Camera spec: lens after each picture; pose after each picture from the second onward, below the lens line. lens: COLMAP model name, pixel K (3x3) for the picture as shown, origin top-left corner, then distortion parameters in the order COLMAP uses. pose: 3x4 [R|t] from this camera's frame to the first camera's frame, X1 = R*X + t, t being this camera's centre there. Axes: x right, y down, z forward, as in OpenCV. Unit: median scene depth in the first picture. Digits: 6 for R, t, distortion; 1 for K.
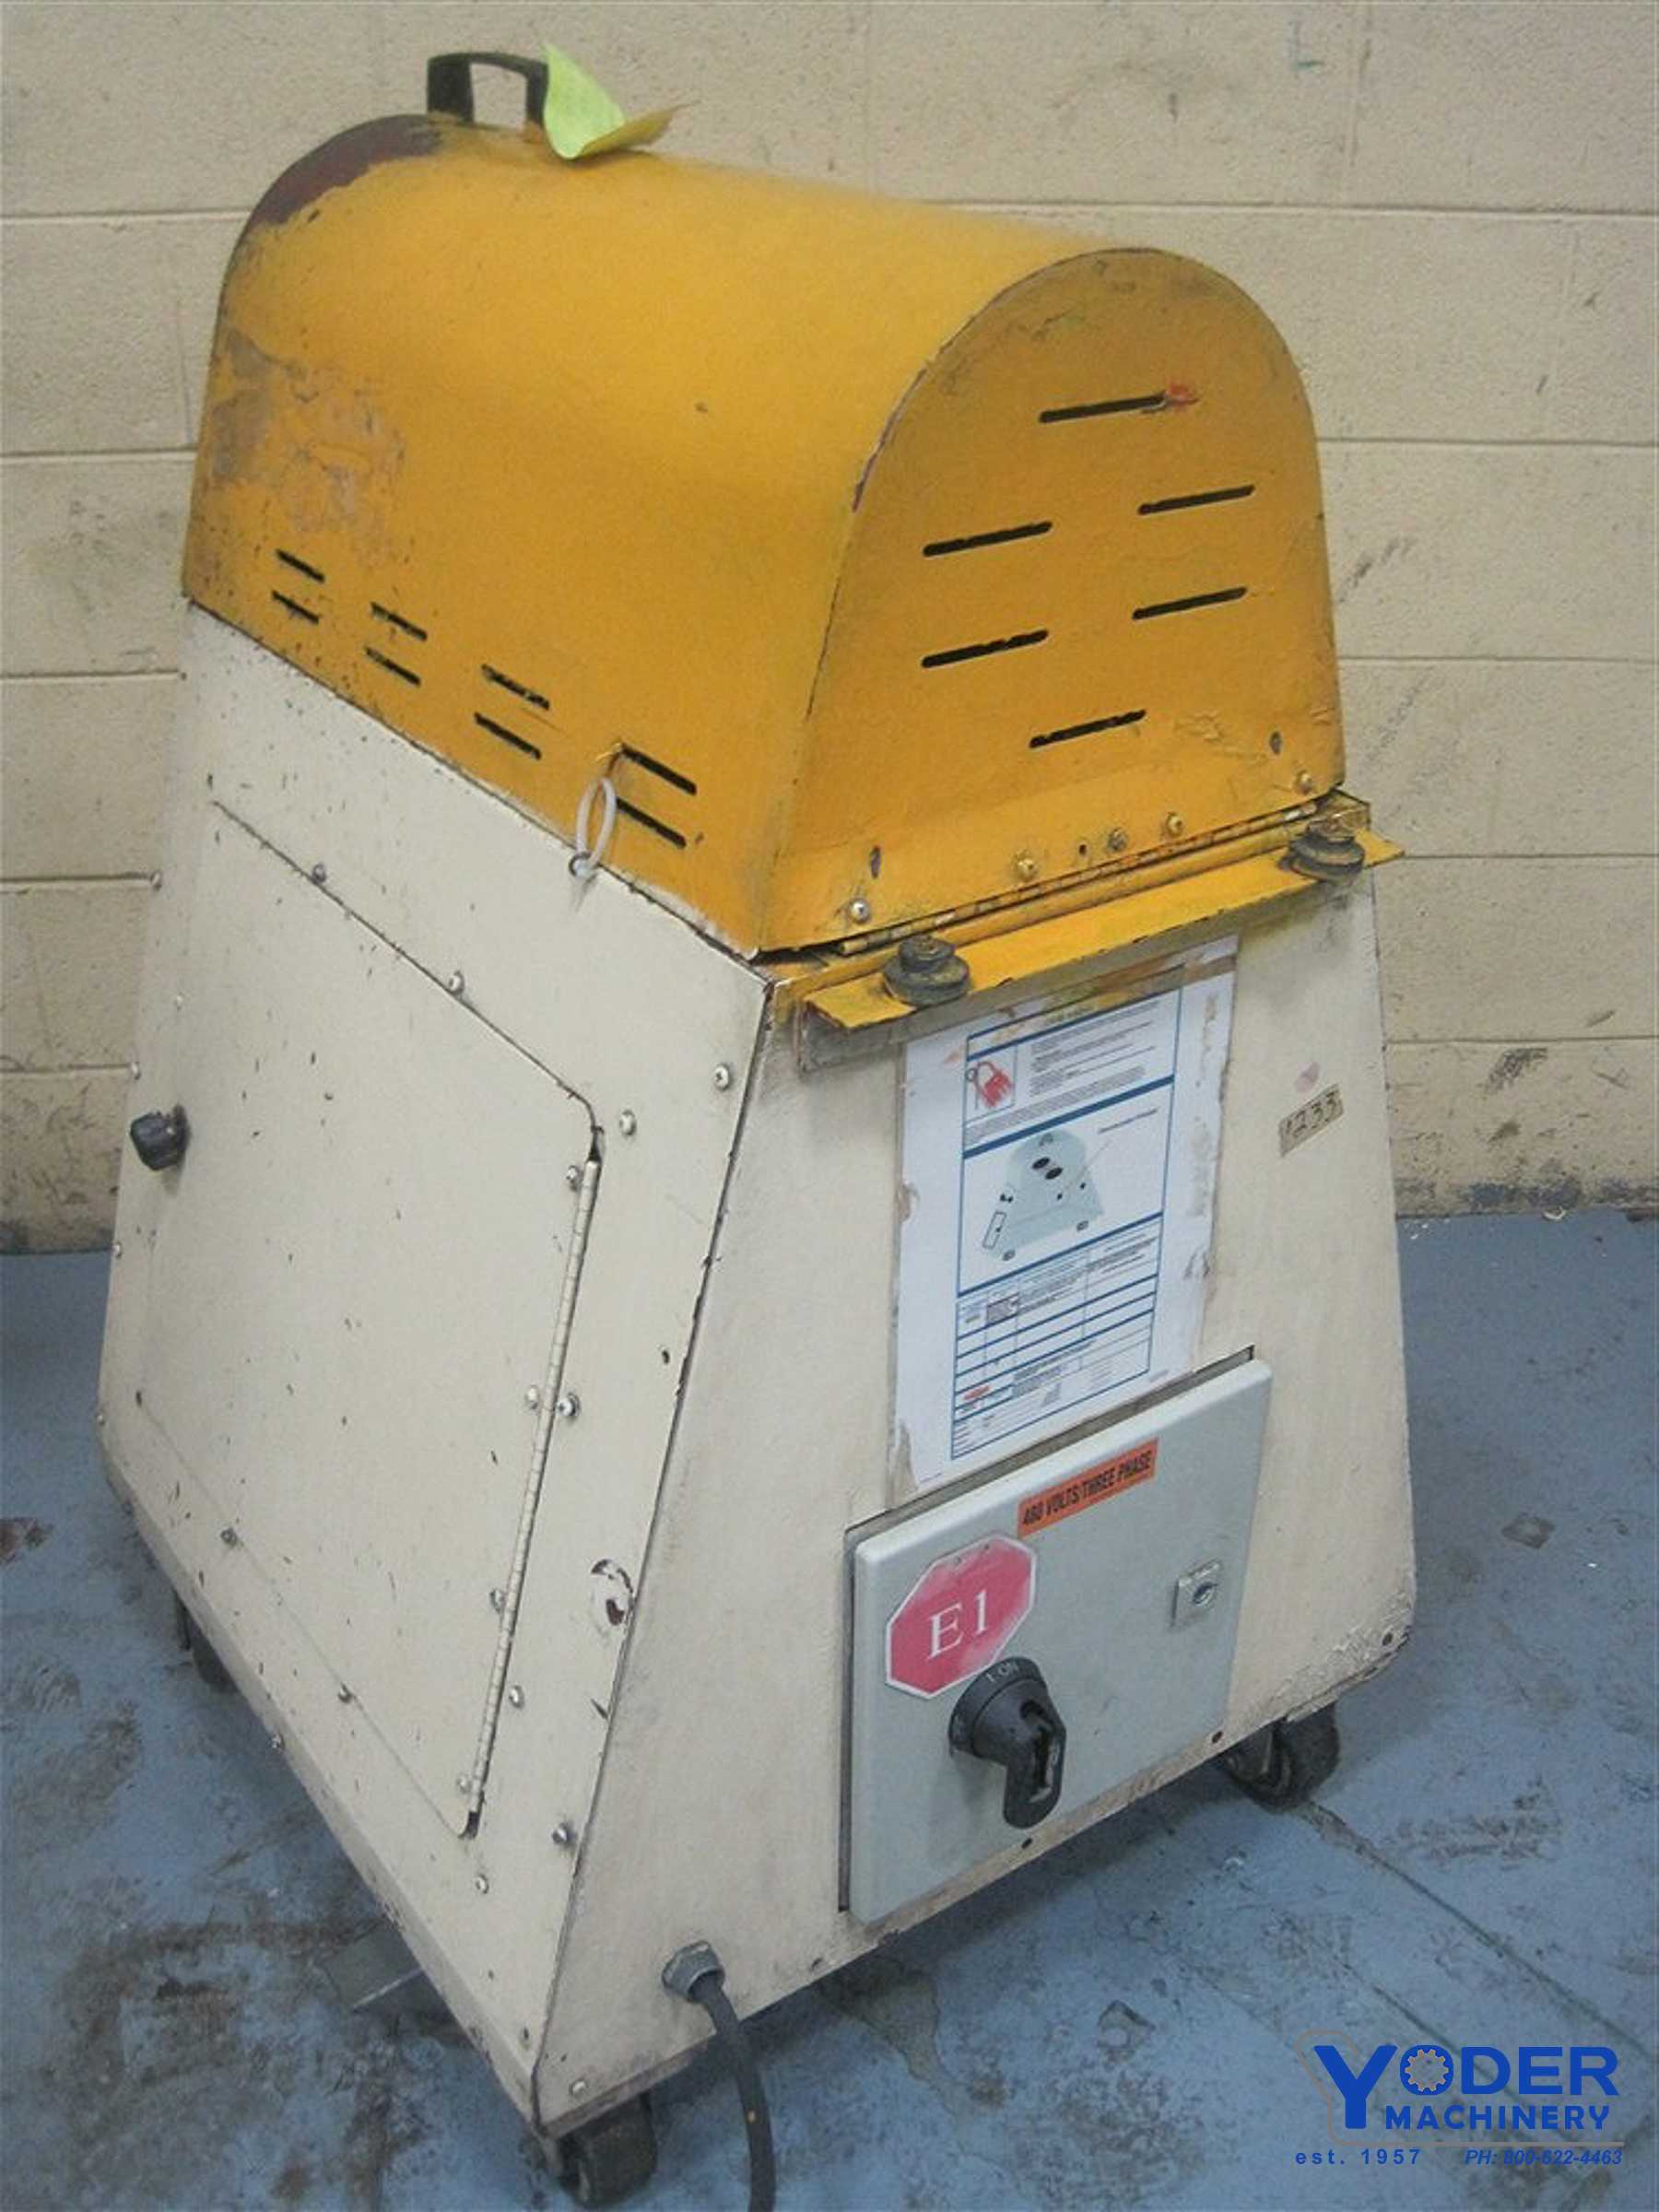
lens RADIAL K [[2241.9, 0, 809.4], [0, 2241.9, 1114.0], [0, 0, 1]] dist [-0.072826, 0.000000]
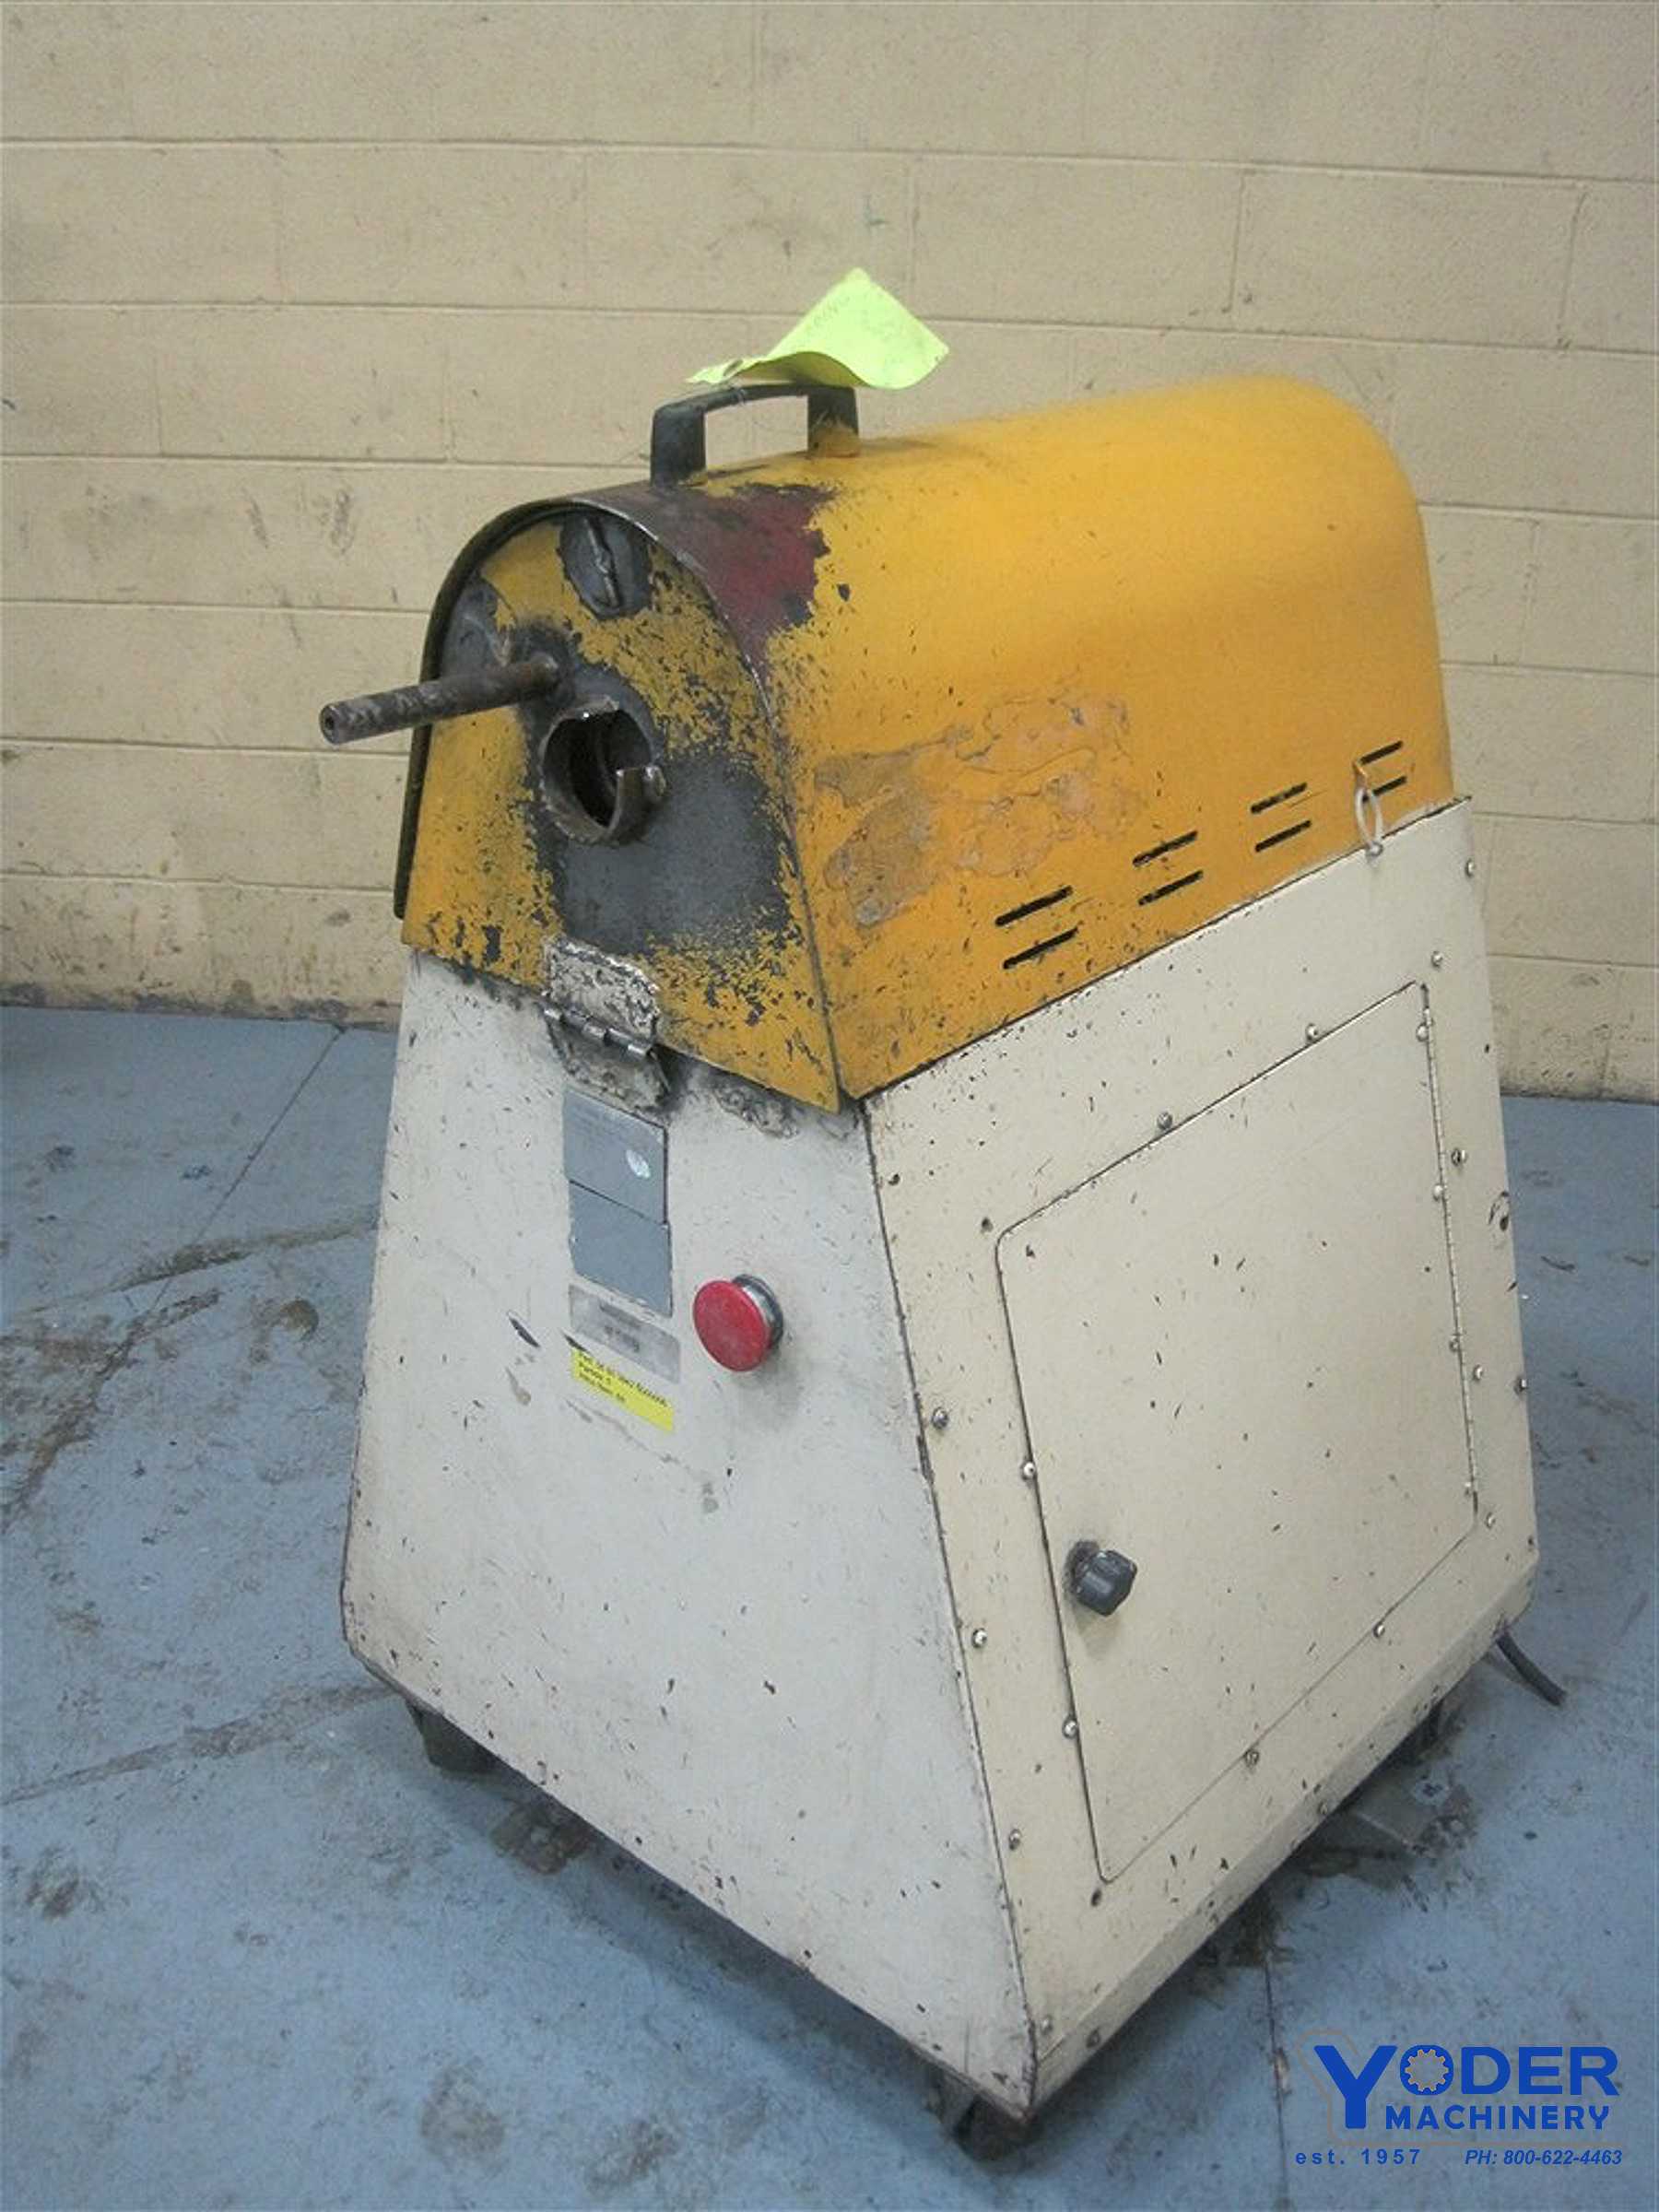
lens RADIAL K [[2241.9, 0, 848.9], [0, 2241.9, 1099.9], [0, 0, 1]] dist [-0.072826, 0.000000]
pose [[0.988578, 0.075974, -0.130161, 0.447112], [-0.083538, 0.995058, -0.053669, 0.195380], [0.125440, 0.063930, 0.990039, -0.450549]]
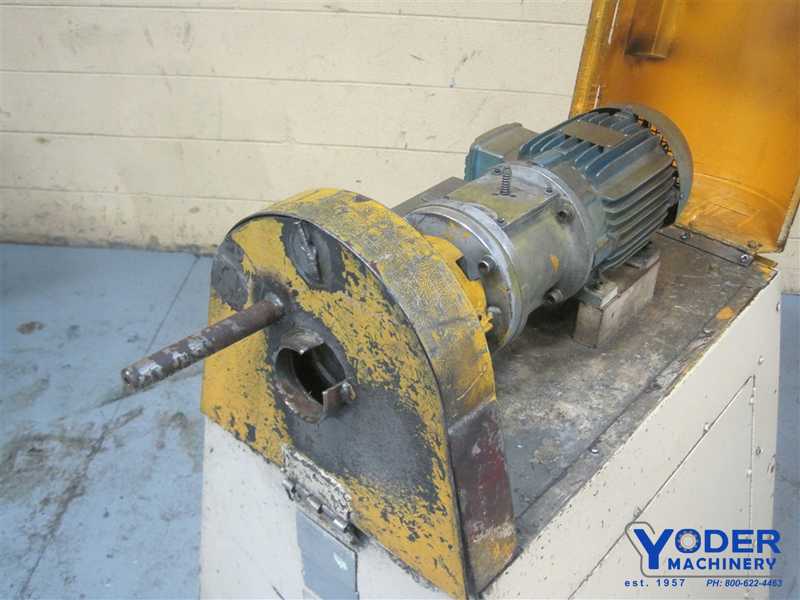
lens RADIAL K [[810.8, 0, 408.4], [0, 810.8, 294.4], [0, 0, 1]] dist [-0.072826, 0.000000]
pose [[0.989959, 0.089540, -0.109376, 0.357901], [-0.079979, 0.992826, 0.088885, -0.015920], [0.116550, -0.079244, 0.990018, -0.159103]]
